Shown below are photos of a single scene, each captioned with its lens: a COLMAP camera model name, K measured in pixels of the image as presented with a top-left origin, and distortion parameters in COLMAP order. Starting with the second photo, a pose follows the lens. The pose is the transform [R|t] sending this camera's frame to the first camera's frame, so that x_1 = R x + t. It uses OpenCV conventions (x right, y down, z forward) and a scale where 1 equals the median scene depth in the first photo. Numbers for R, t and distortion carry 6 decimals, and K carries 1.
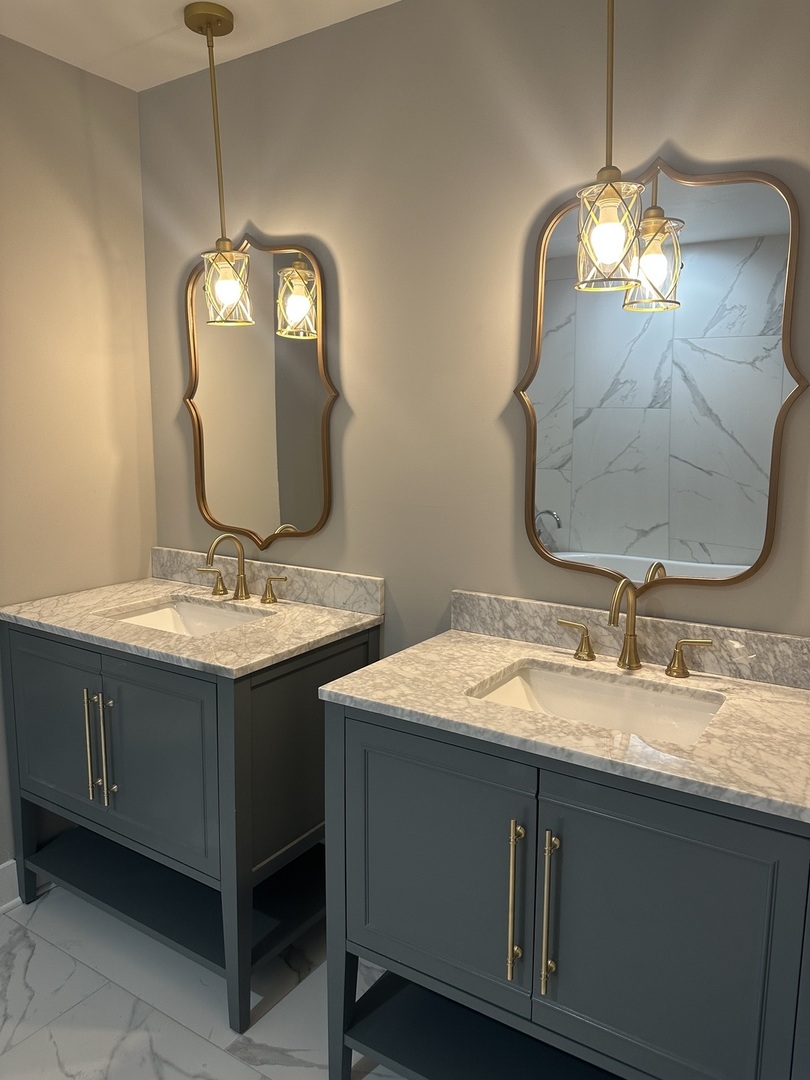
lens RADIAL K [[771.0, 0, 407.9], [0, 771.0, 527.3], [0, 0, 1]] dist [0.080614, -0.098551]
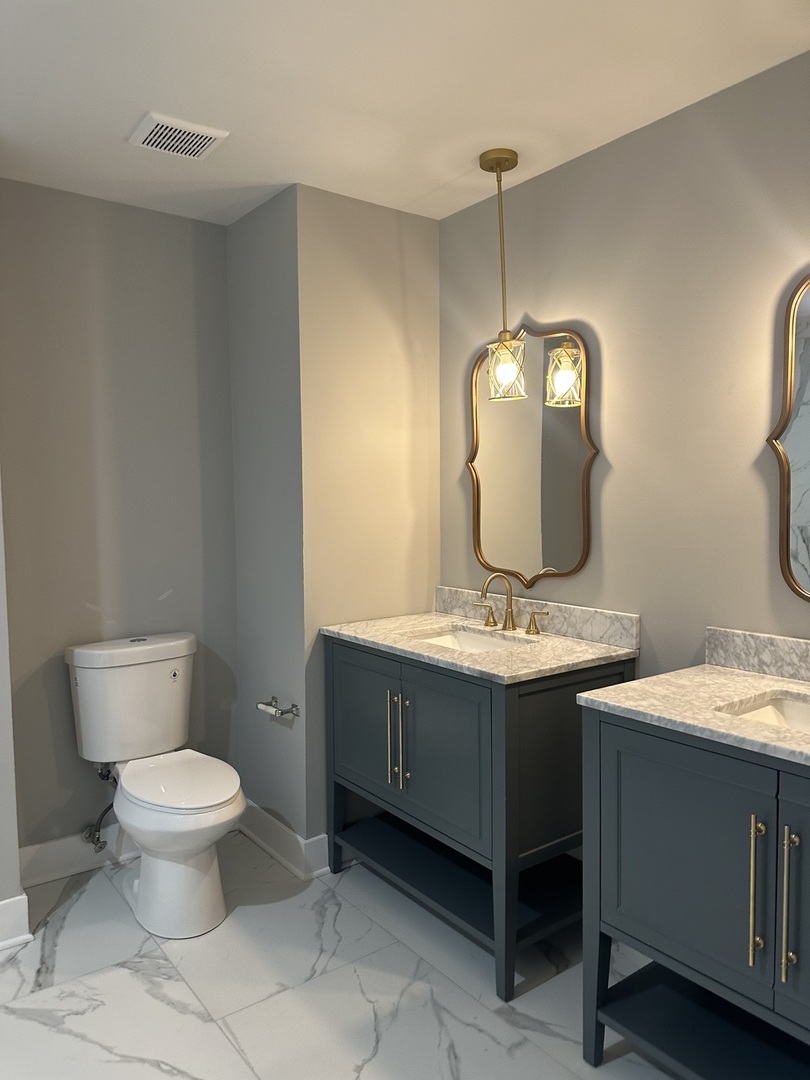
lens RADIAL K [[760.3, 0, 377.1], [0, 760.3, 556.4], [0, 0, 1]] dist [0.126331, -0.188028]
pose [[0.931558, 0.010270, -0.363447, 0.021275], [-0.027774, 0.998690, -0.042968, 0.043363], [0.362530, 0.050122, 0.930623, -0.184247]]
